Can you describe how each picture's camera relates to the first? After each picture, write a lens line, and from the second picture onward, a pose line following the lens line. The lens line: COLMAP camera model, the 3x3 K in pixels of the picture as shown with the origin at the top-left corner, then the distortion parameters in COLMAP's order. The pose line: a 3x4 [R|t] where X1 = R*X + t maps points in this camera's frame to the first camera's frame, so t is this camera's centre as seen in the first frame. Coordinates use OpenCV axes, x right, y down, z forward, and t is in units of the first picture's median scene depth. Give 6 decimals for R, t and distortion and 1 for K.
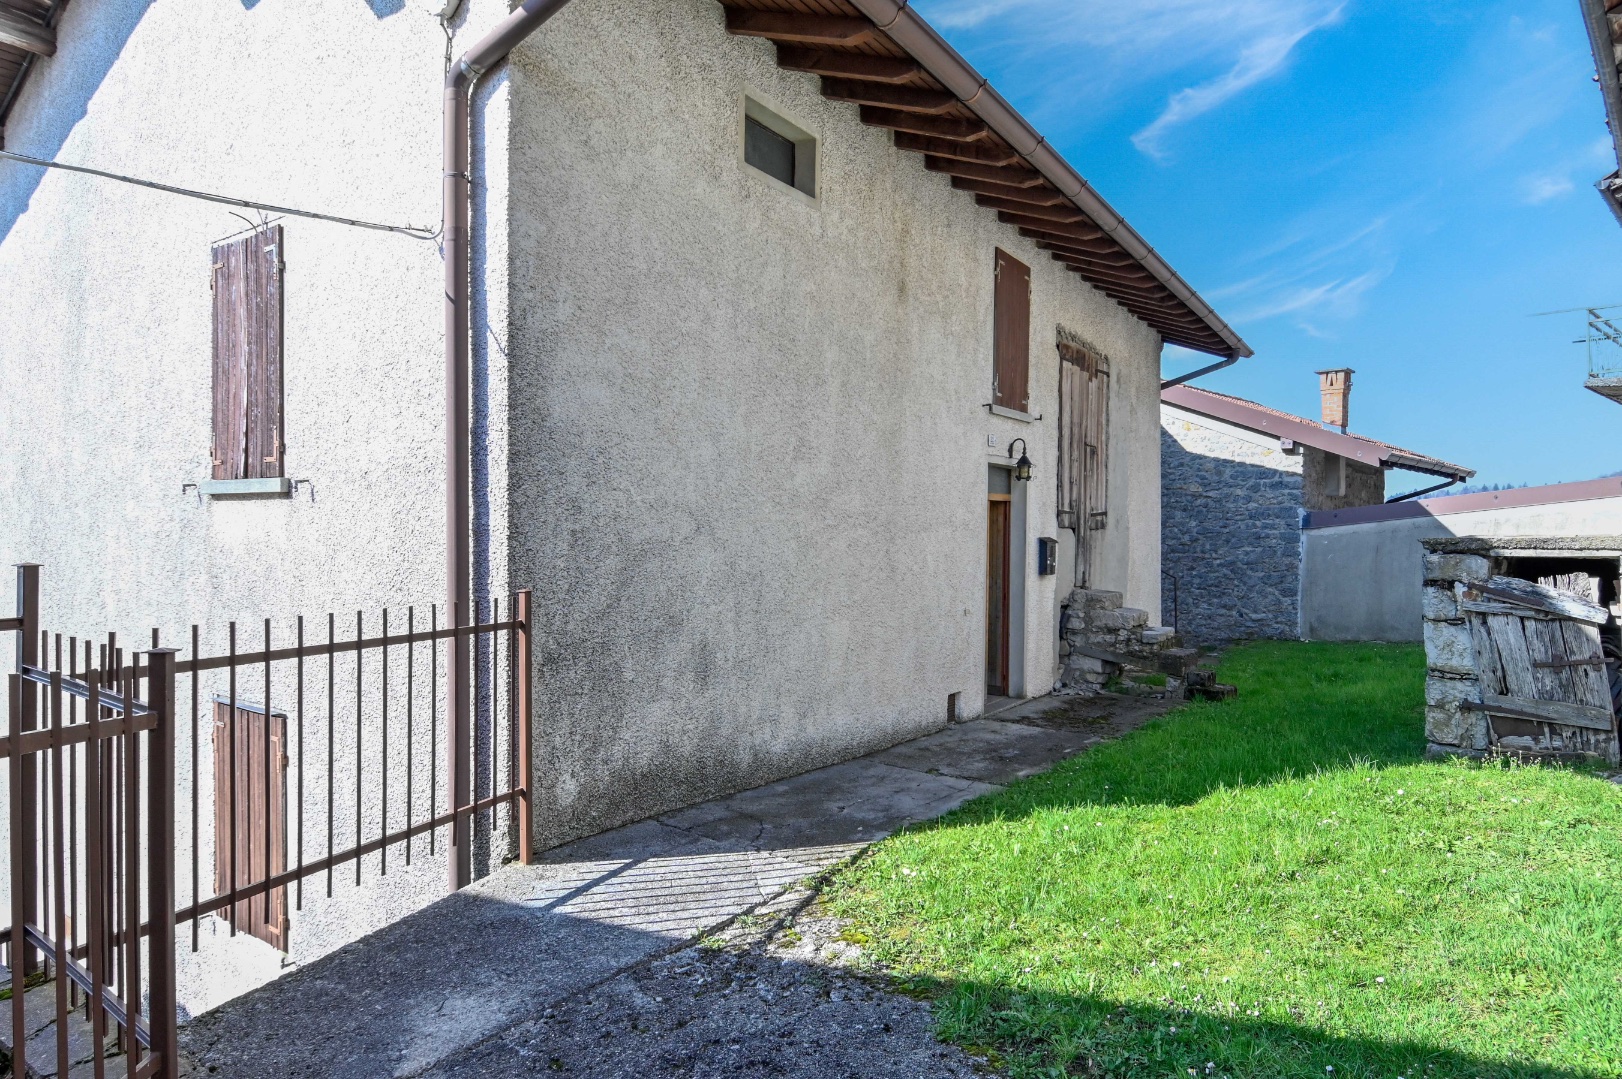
lens RADIAL K [[847.5, 0, 812.9], [0, 847.5, 536.8], [0, 0, 1]] dist [0.006176, -0.018549]
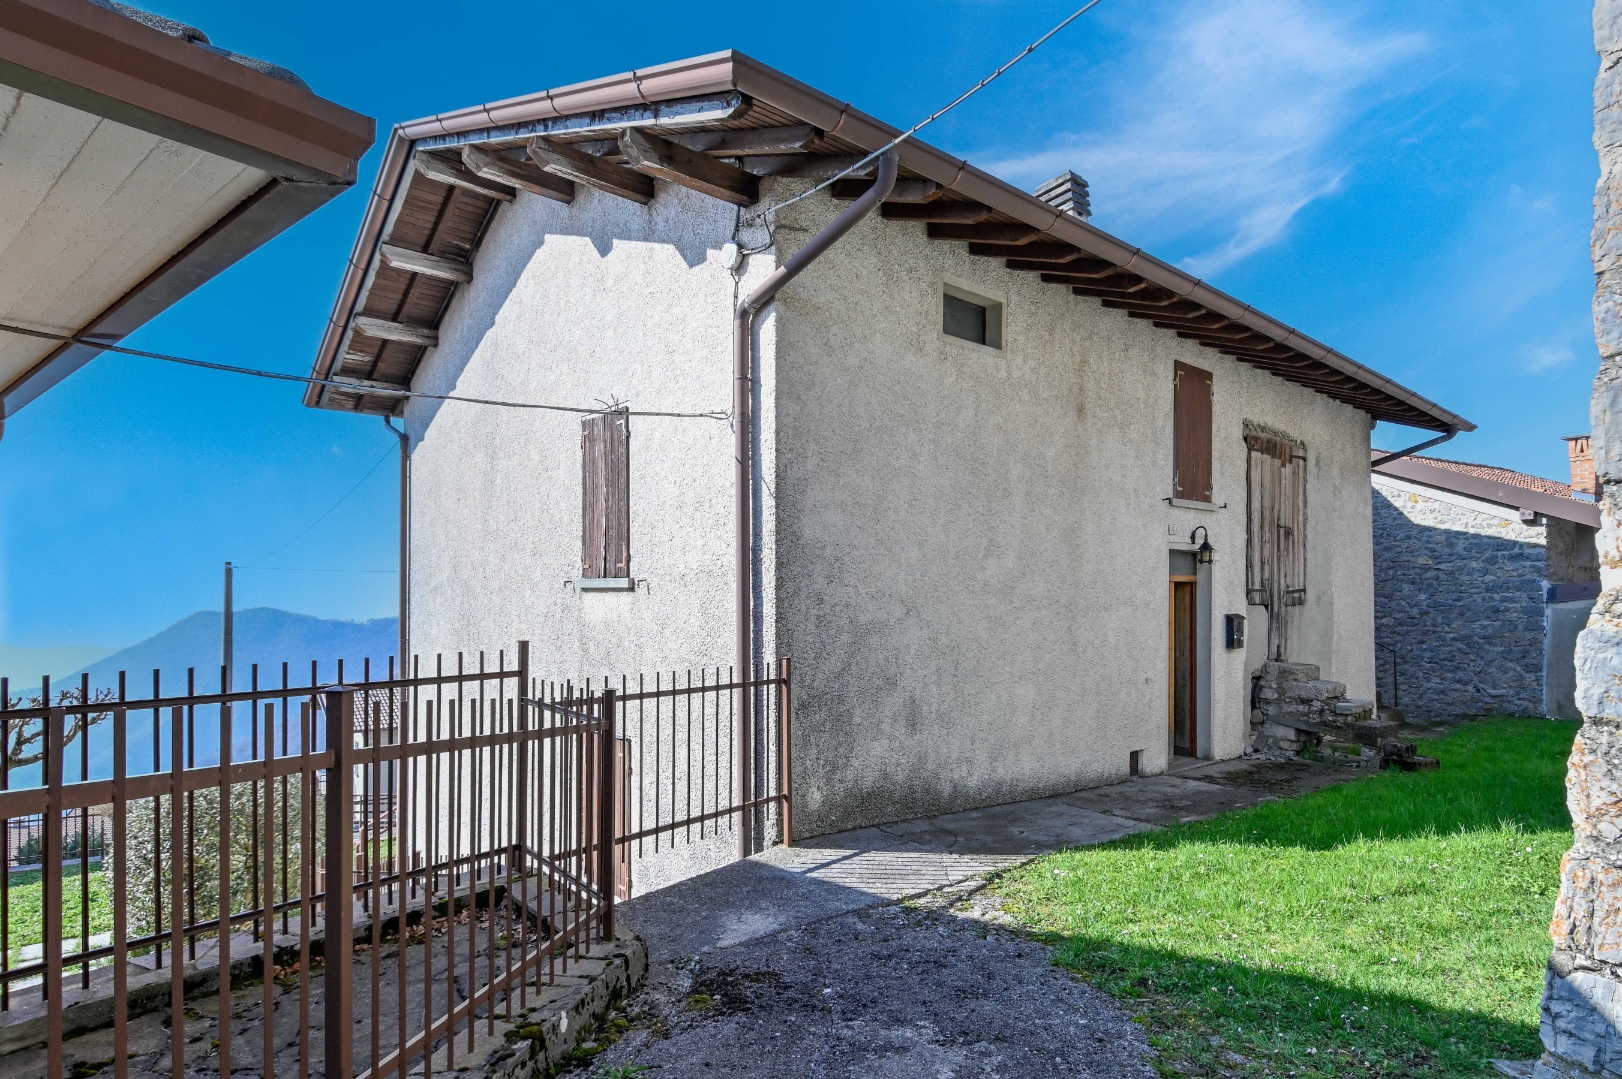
lens RADIAL K [[847.5, 0, 810.4], [0, 847.5, 584.3], [0, 0, 1]] dist [0.006176, -0.018549]
pose [[0.959508, -0.007522, -0.281582, 0.197148], [0.002399, 0.999825, -0.018536, -0.063094], [0.281672, 0.017110, 0.959358, -0.690032]]
